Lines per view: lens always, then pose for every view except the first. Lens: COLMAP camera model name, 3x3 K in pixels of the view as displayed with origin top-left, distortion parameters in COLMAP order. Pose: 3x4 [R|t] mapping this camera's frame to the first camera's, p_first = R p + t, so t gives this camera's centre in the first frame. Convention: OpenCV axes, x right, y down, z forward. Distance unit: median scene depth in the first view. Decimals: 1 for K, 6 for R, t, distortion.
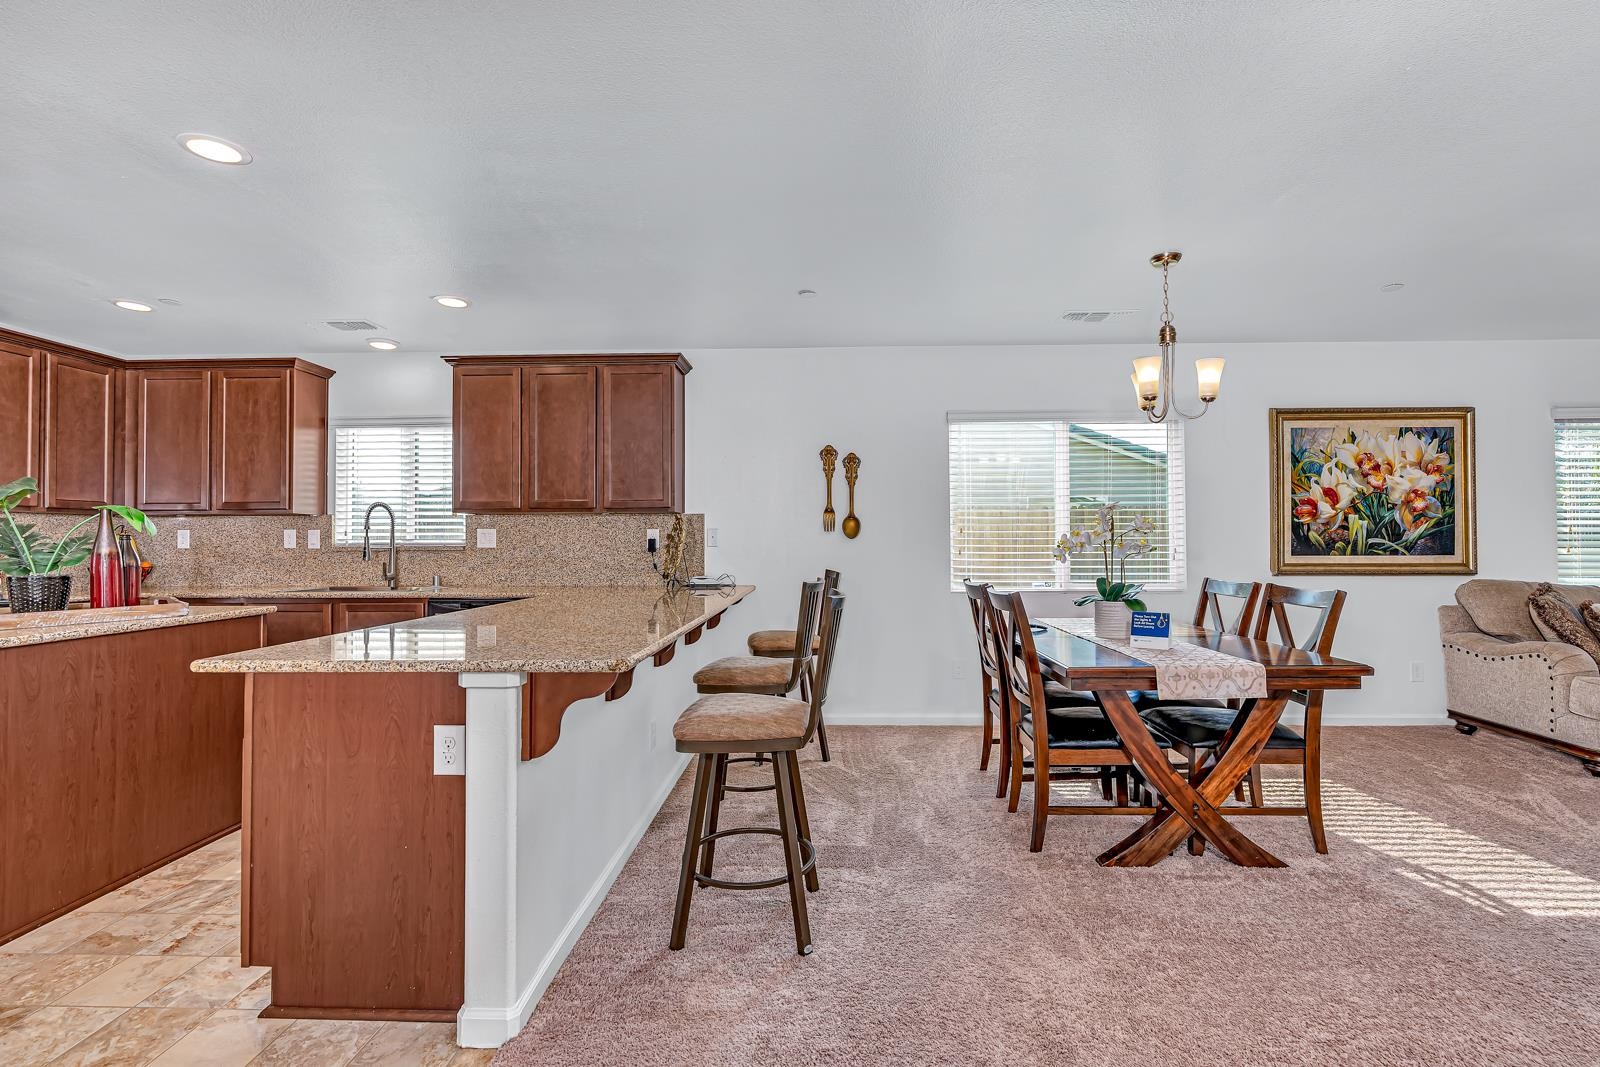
lens RADIAL K [[720.6, 0, 809.8], [0, 720.6, 528.1], [0, 0, 1]] dist [-0.010180, 0.004346]
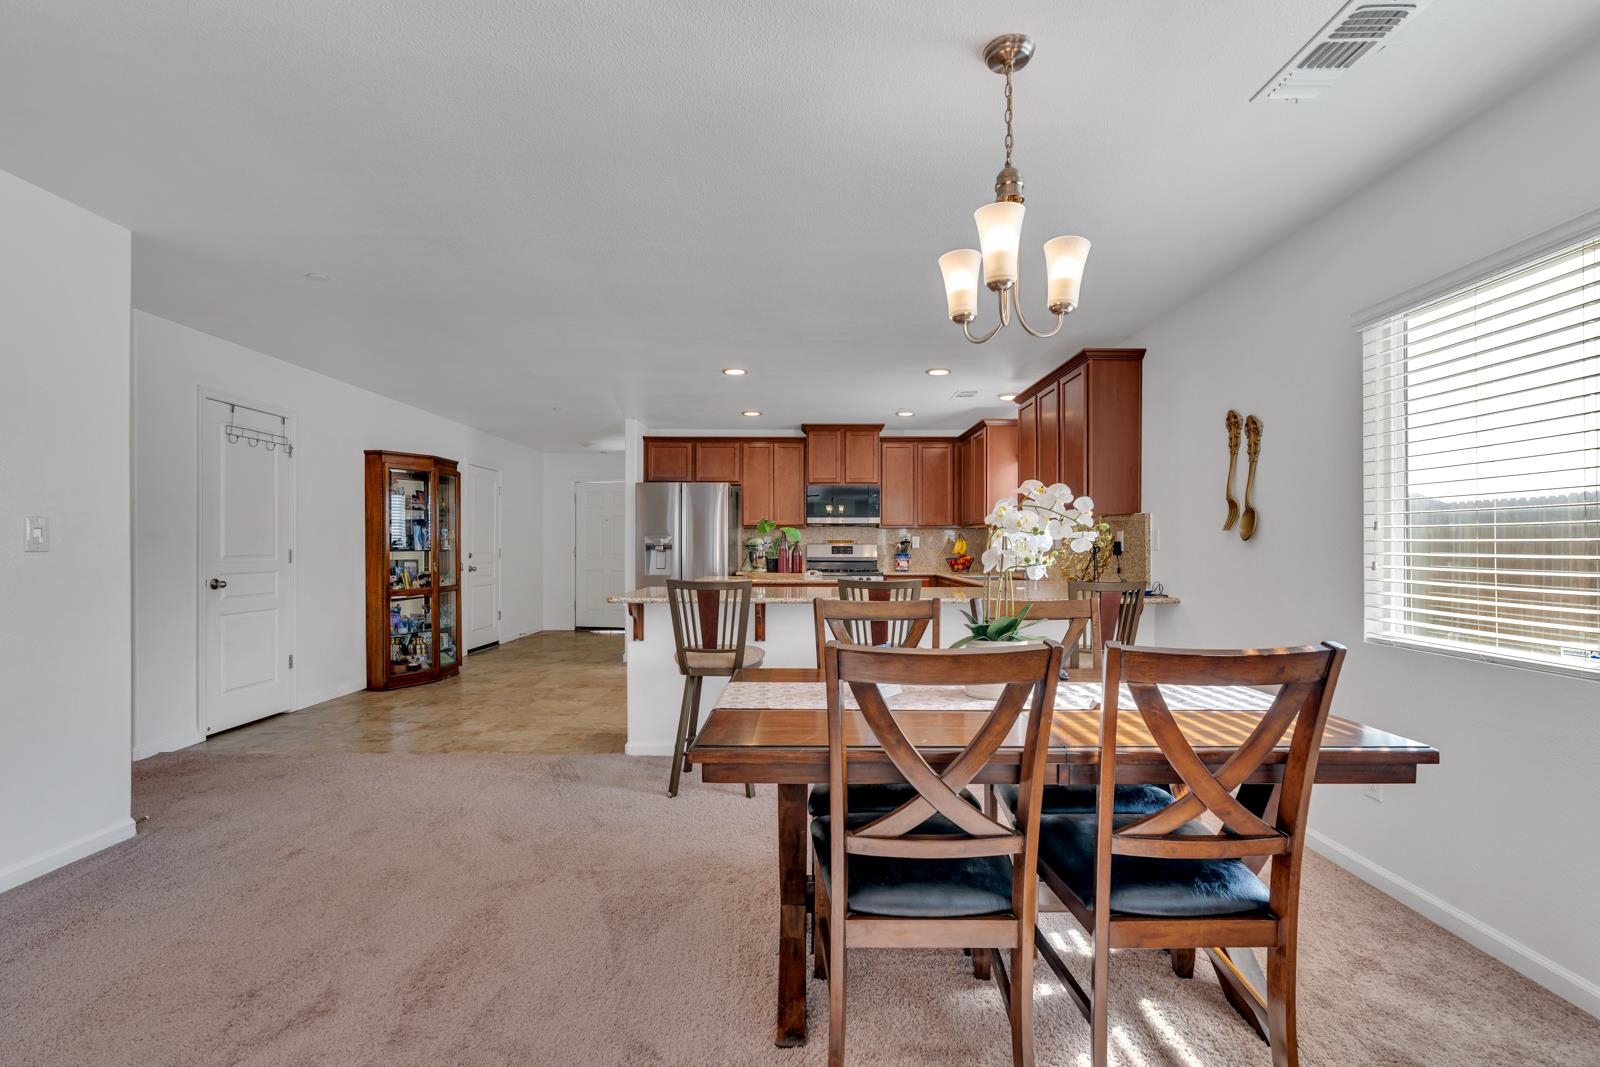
lens RADIAL K [[720.6, 0, 809.8], [0, 720.6, 528.1], [0, 0, 1]] dist [-0.010180, 0.004346]
pose [[0.038966, -0.018042, -0.999078, 0.742091], [0.019122, 0.999667, -0.017307, 0.006220], [0.999058, -0.018430, 0.039298, 0.570700]]
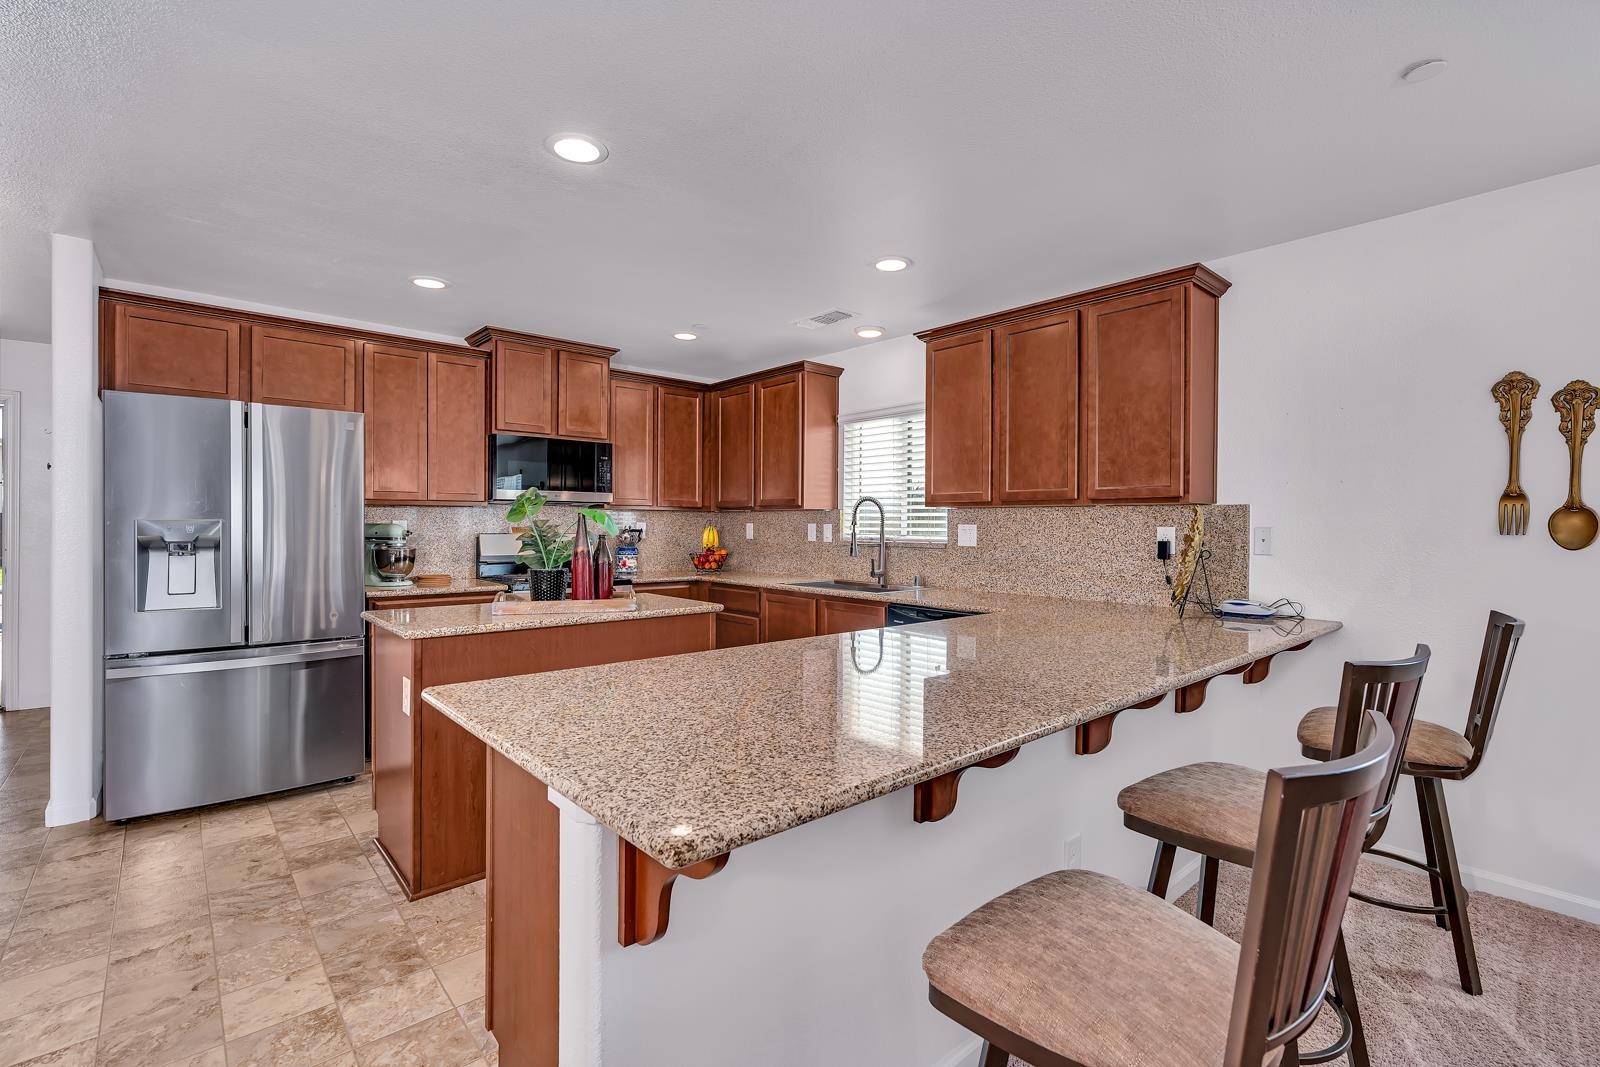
lens RADIAL K [[720.6, 0, 809.8], [0, 720.6, 528.1], [0, 0, 1]] dist [-0.010180, 0.004346]
pose [[0.688365, 0.012042, -0.725265, 0.054213], [0.004107, 0.999781, 0.020498, -0.013698], [0.725353, -0.017088, 0.688165, 0.270708]]
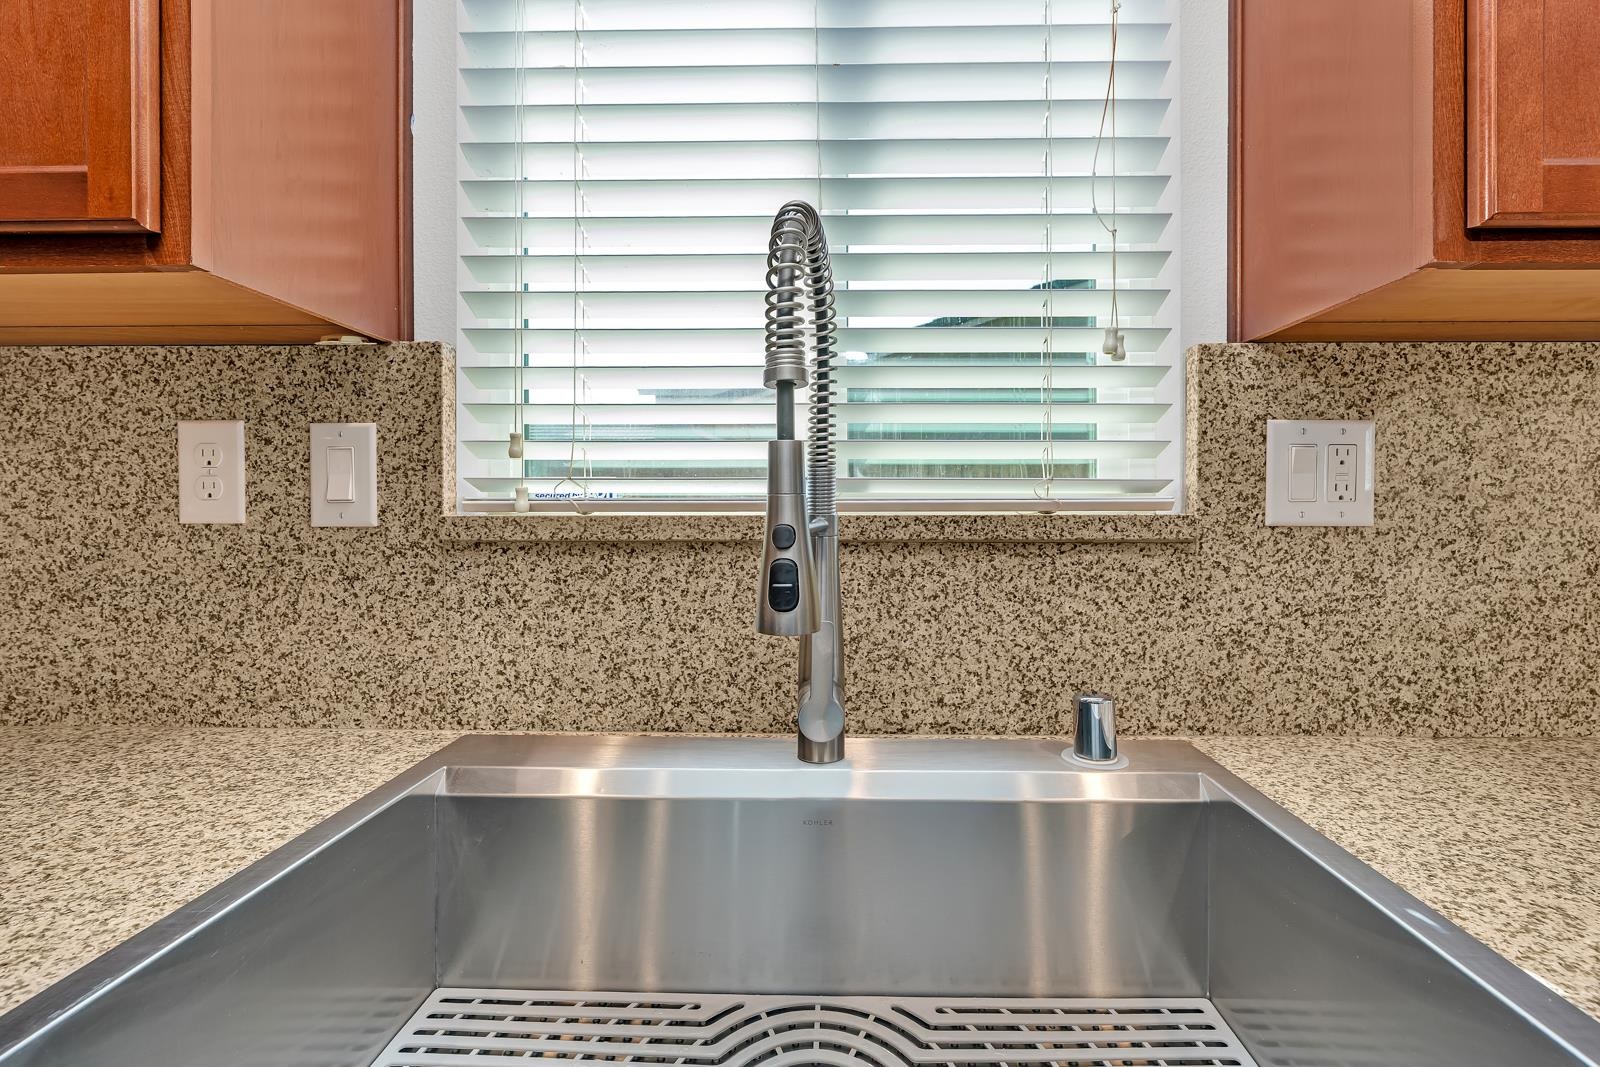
lens RADIAL K [[736.5, 0, 846.0], [0, 736.5, 520.7], [0, 0, 1]] dist [-0.006257, -0.000106]
pose [[0.999899, 0.002509, 0.013990, -0.591673], [-0.002895, 0.999614, 0.027614, 0.021972], [-0.013915, -0.027651, 0.999521, 0.847664]]
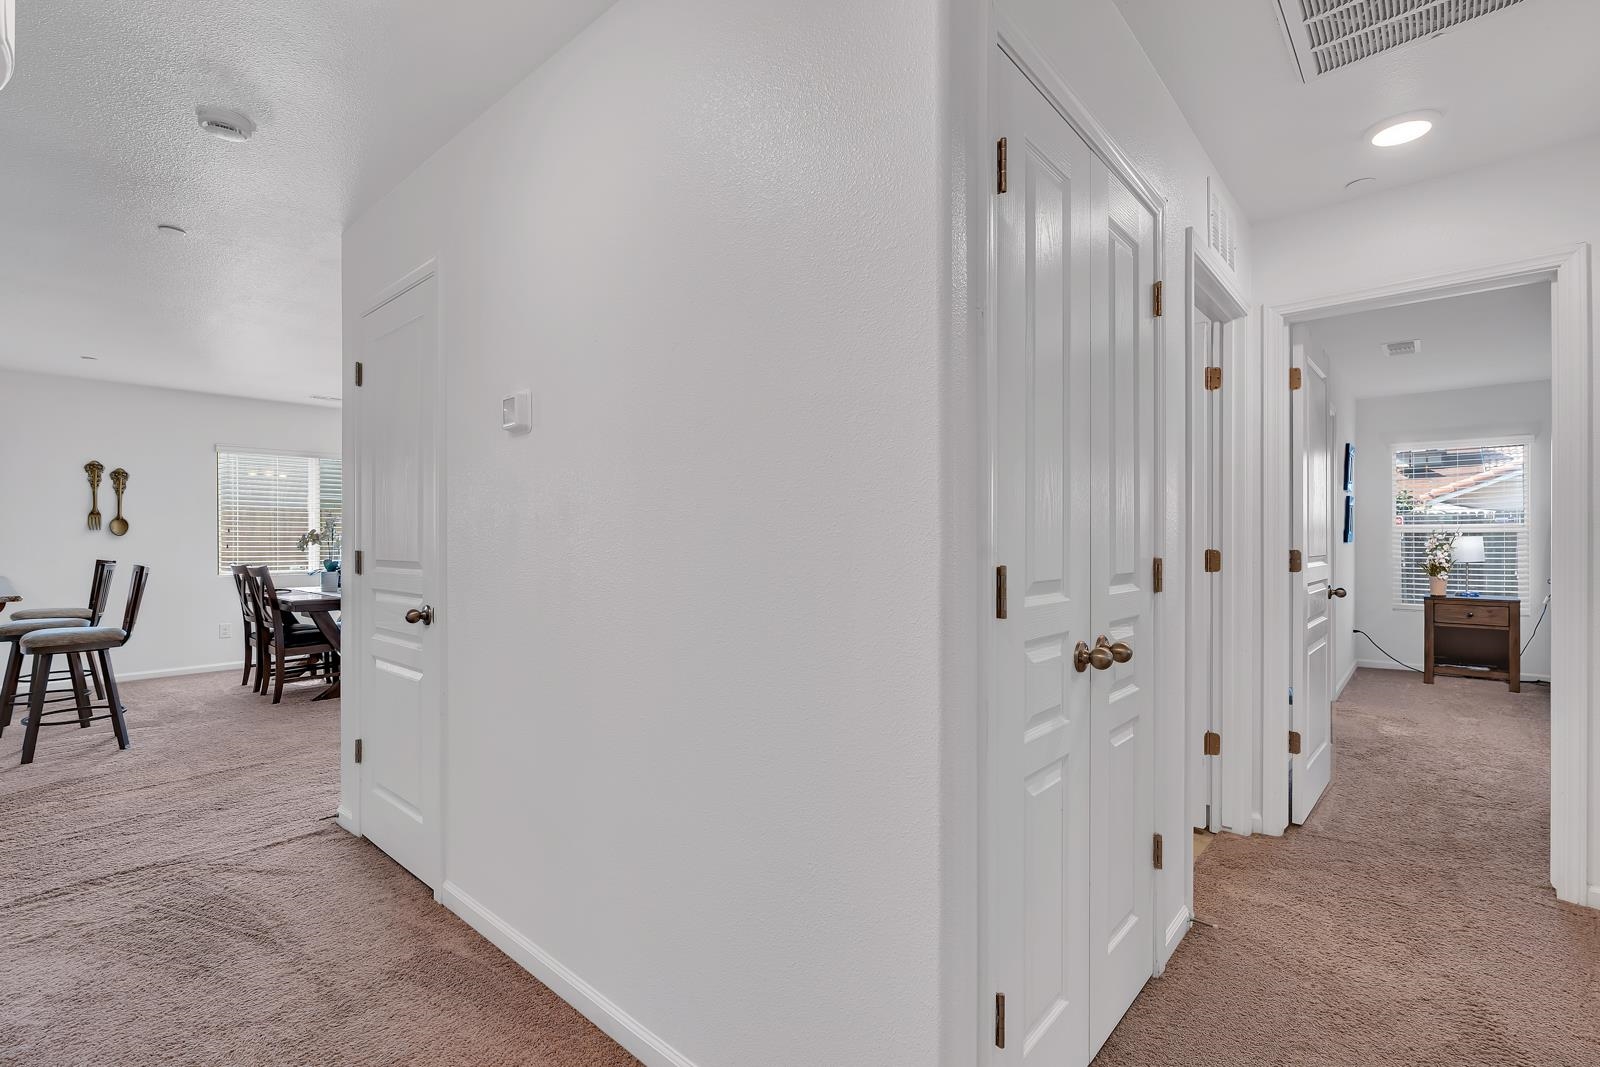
lens RADIAL K [[720.6, 0, 809.8], [0, 720.6, 528.1], [0, 0, 1]] dist [-0.010180, 0.004346]
pose [[0.633621, 0.007477, 0.773607, -0.150495], [-0.012636, 0.999920, 0.000685, -0.016183], [-0.773540, -0.010210, 0.633665, -0.748985]]
